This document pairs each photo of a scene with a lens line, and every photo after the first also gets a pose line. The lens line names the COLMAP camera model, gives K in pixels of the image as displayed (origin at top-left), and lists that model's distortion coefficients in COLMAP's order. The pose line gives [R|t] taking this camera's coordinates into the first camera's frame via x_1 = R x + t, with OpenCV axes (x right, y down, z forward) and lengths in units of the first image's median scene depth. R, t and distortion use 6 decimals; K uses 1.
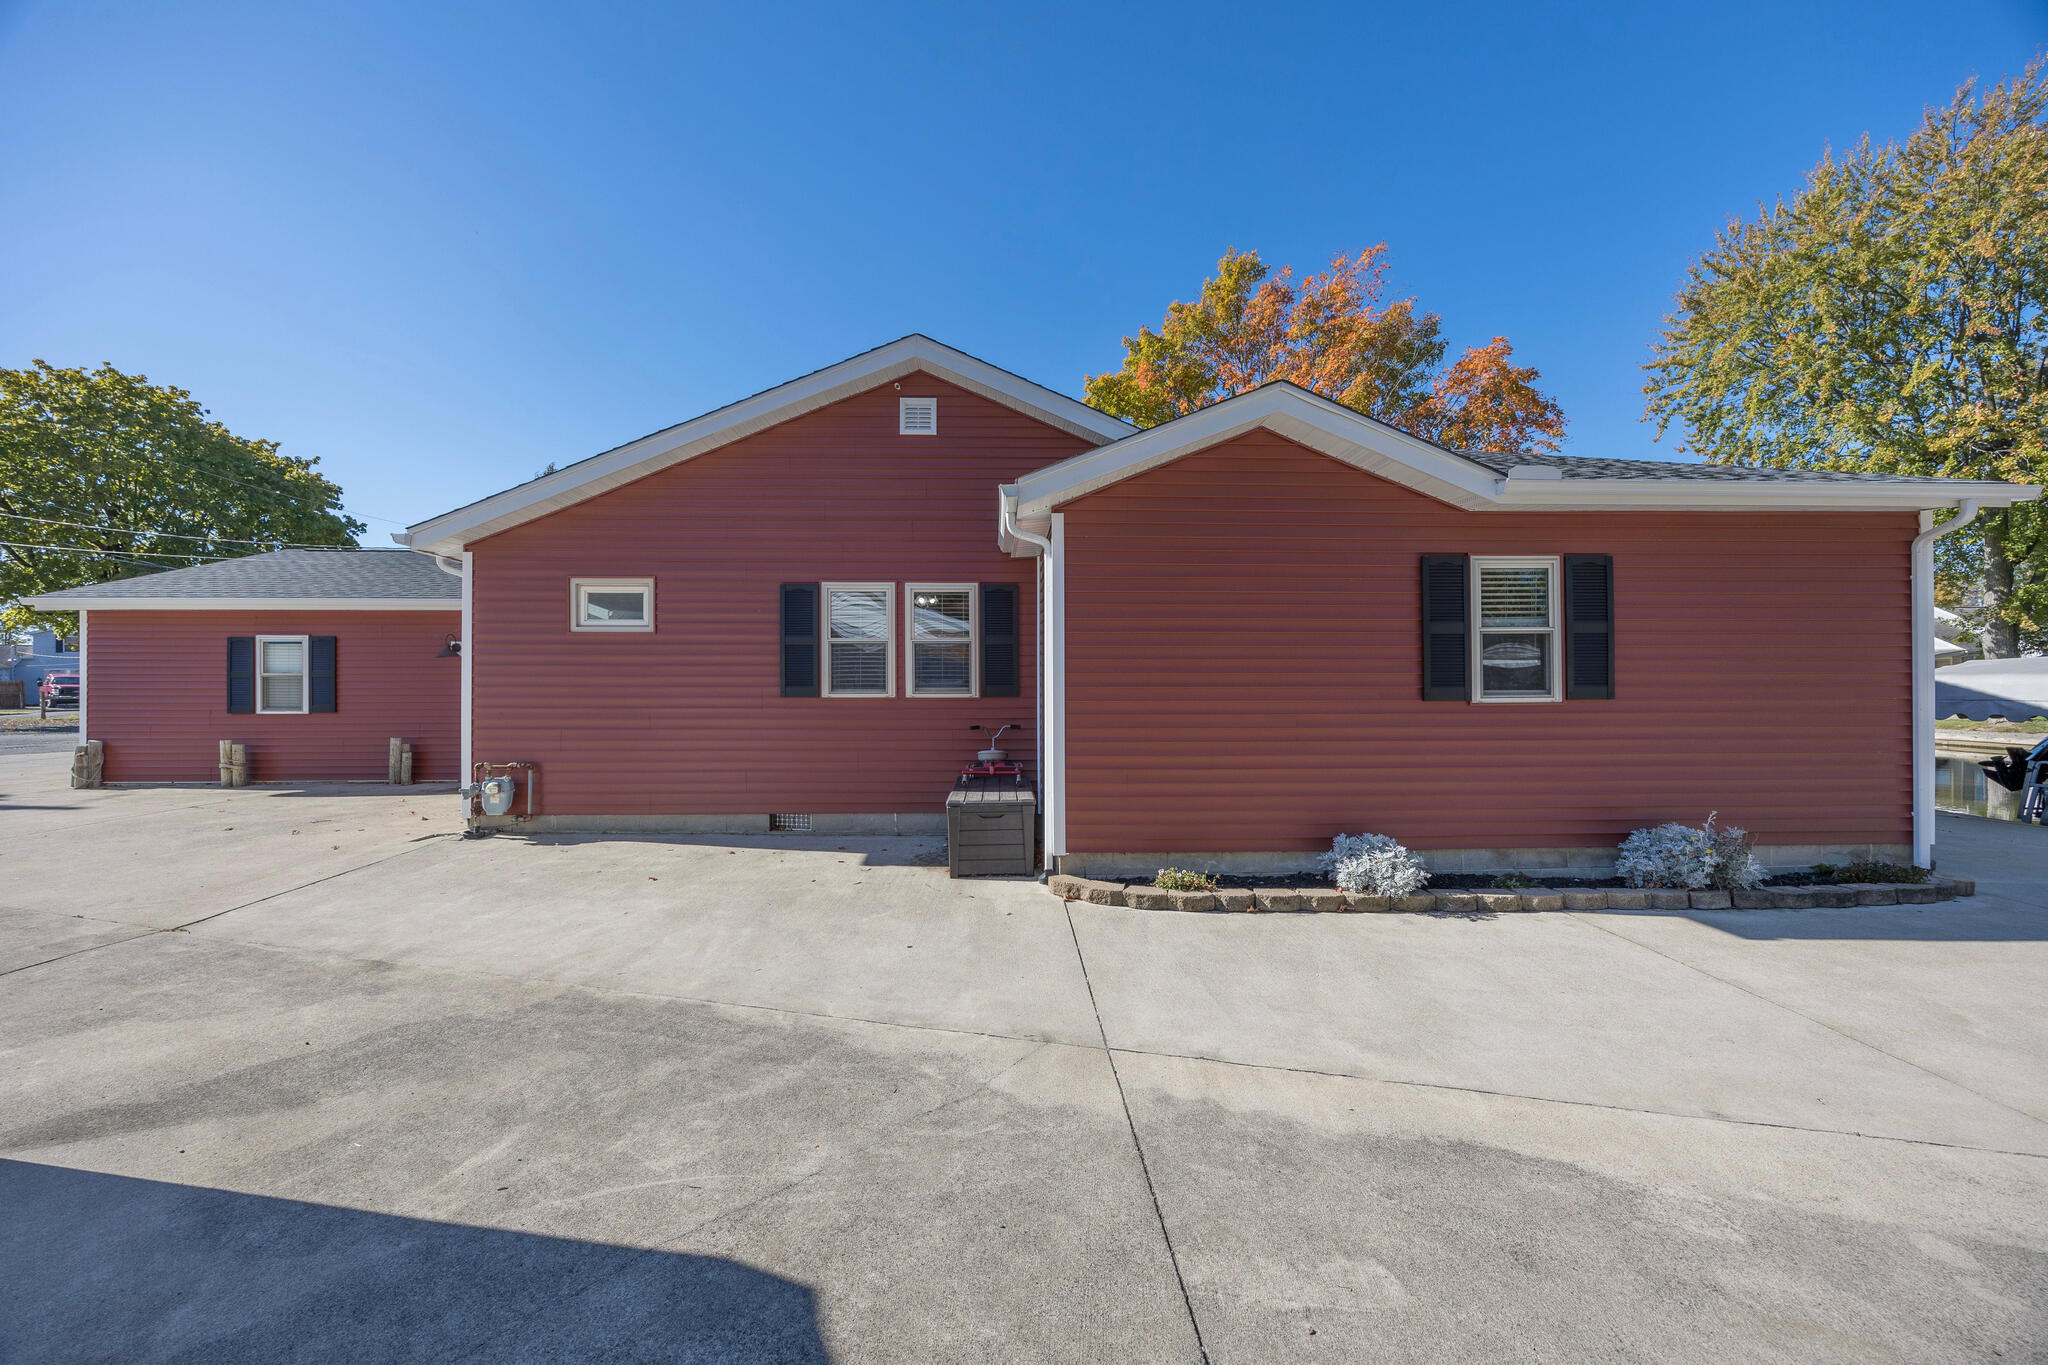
lens RADIAL K [[785.5, 0, 1027.6], [0, 785.5, 680.4], [0, 0, 1]] dist [-0.005552, 0.000094]
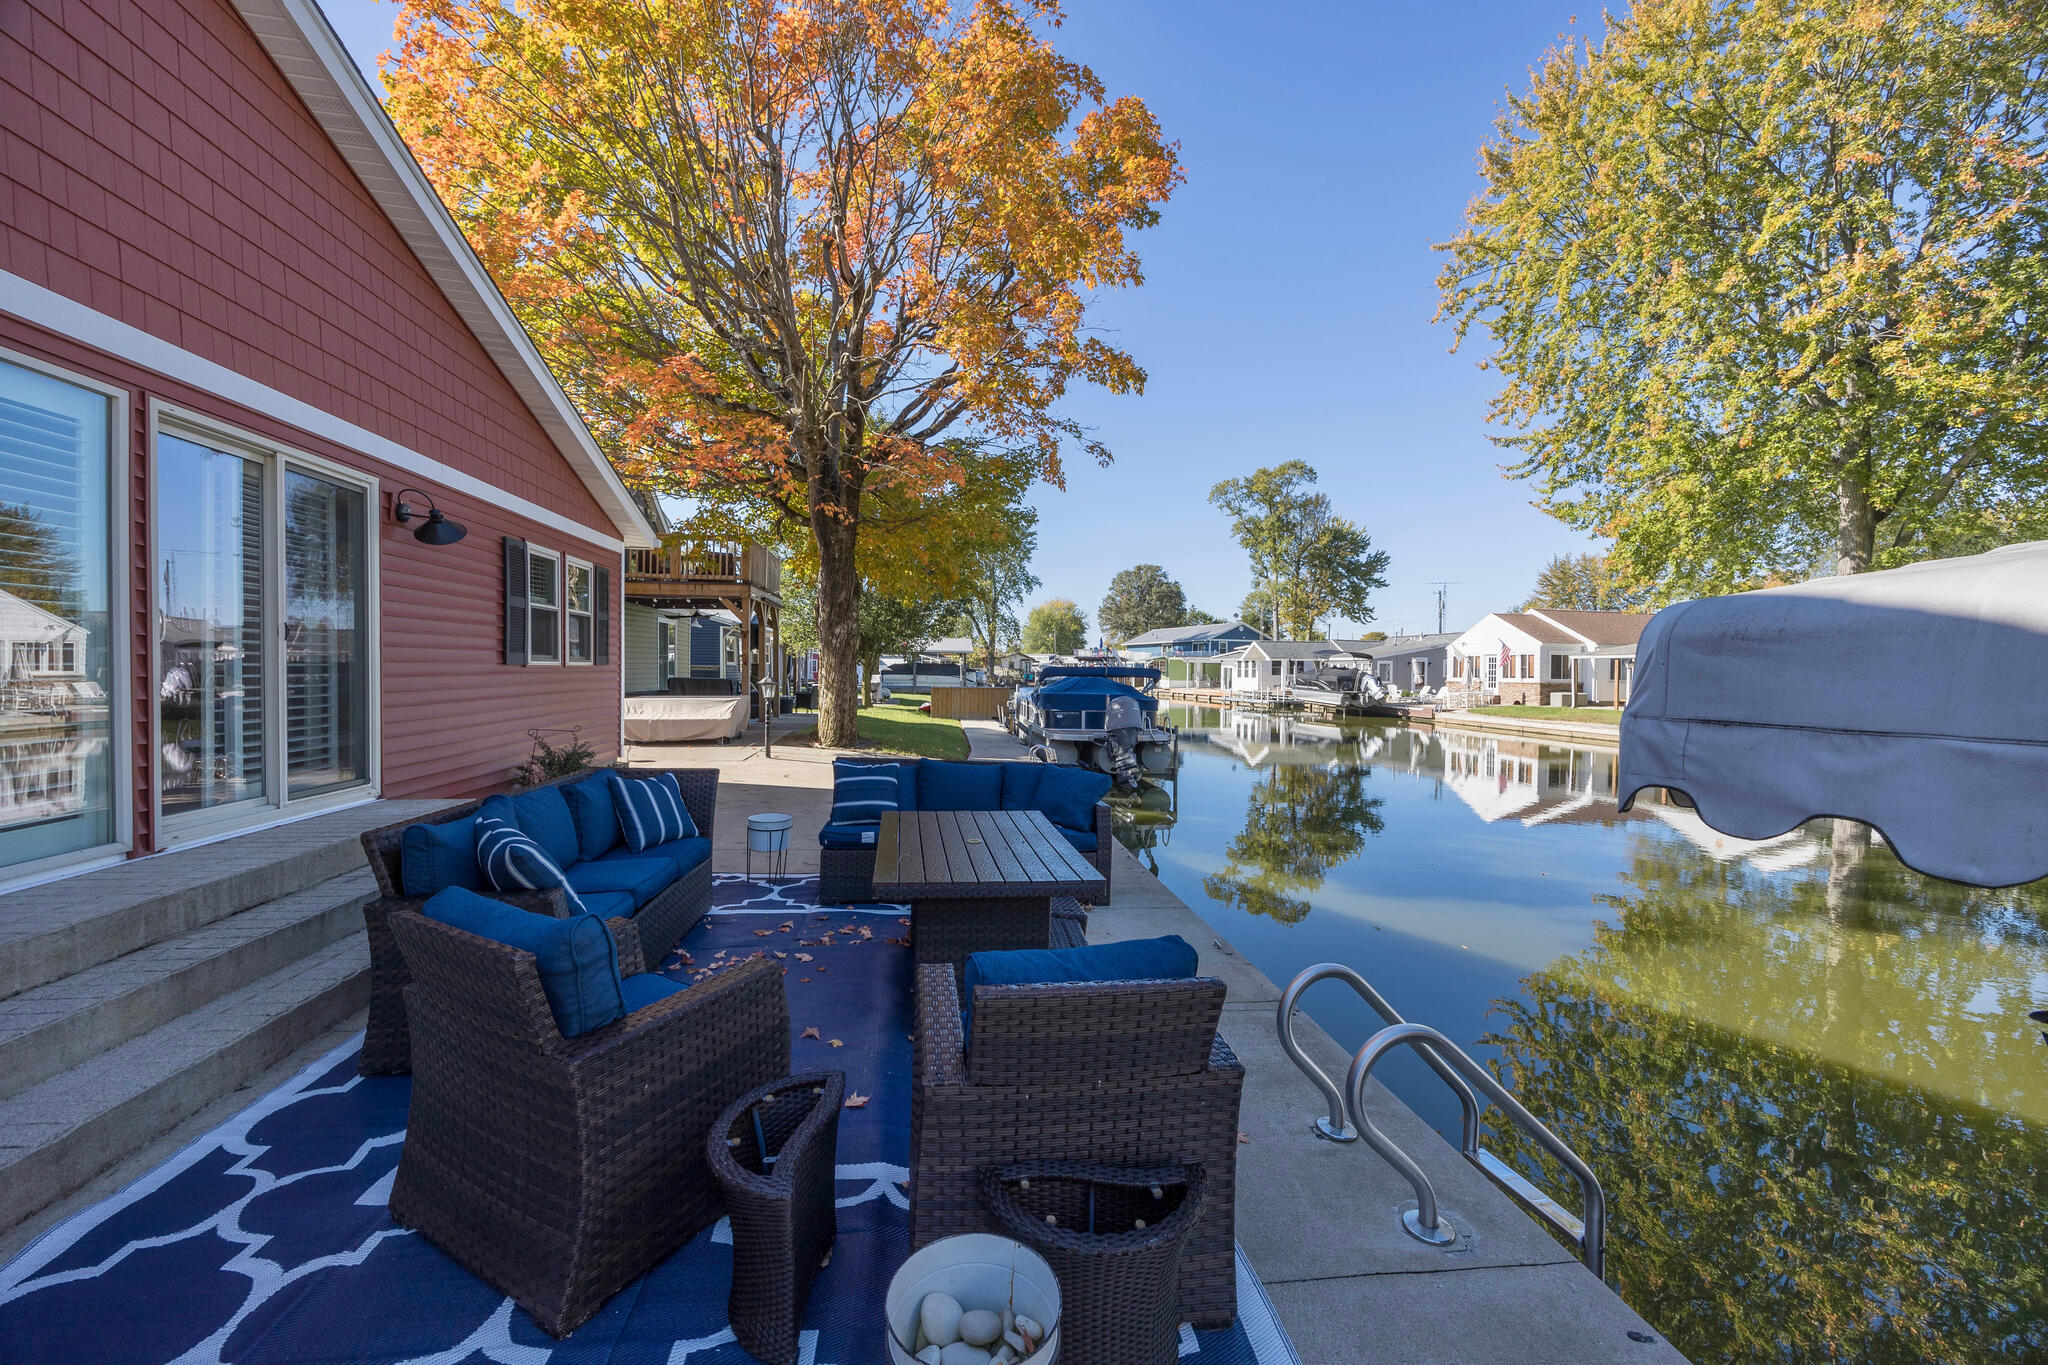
lens RADIAL K [[785.5, 0, 1018.8], [0, 785.5, 672.0], [0, 0, 1]] dist [-0.005552, 0.000094]
pose [[0.995114, 0.013801, 0.097762, 0.431626], [-0.014686, 0.999857, 0.008346, 0.007134], [-0.097633, -0.009741, 0.995175, 0.386325]]
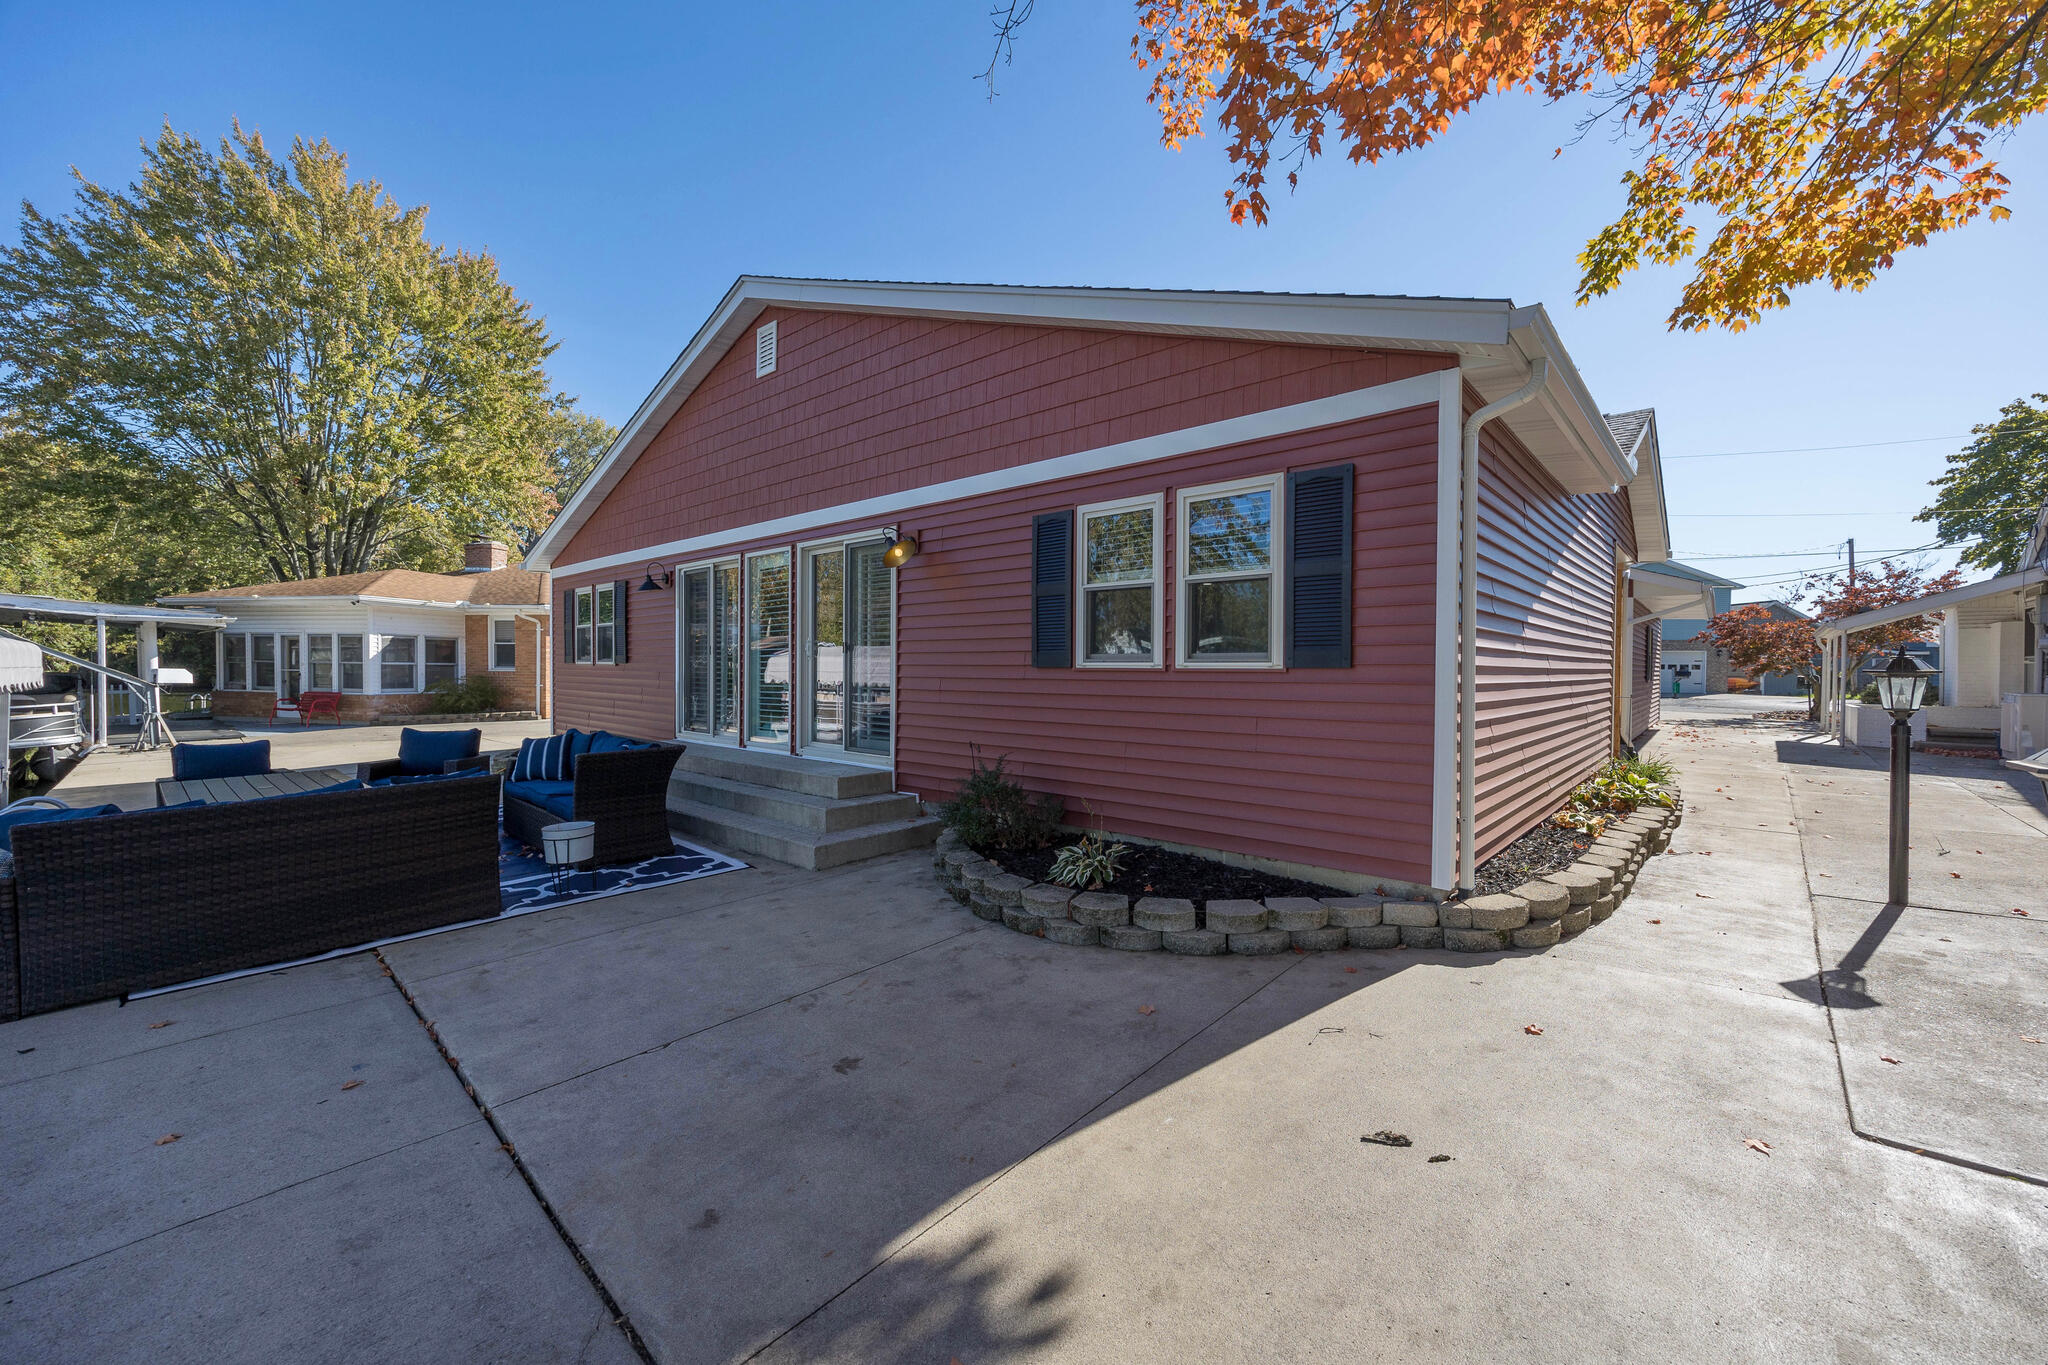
lens RADIAL K [[785.5, 0, 1037.3], [0, 785.5, 673.4], [0, 0, 1]] dist [-0.005552, 0.000094]
pose [[-0.697779, 0.006784, -0.716281, 0.445031], [0.002350, 0.999971, 0.007182, 0.010226], [0.716309, 0.003328, -0.697775, 0.857248]]
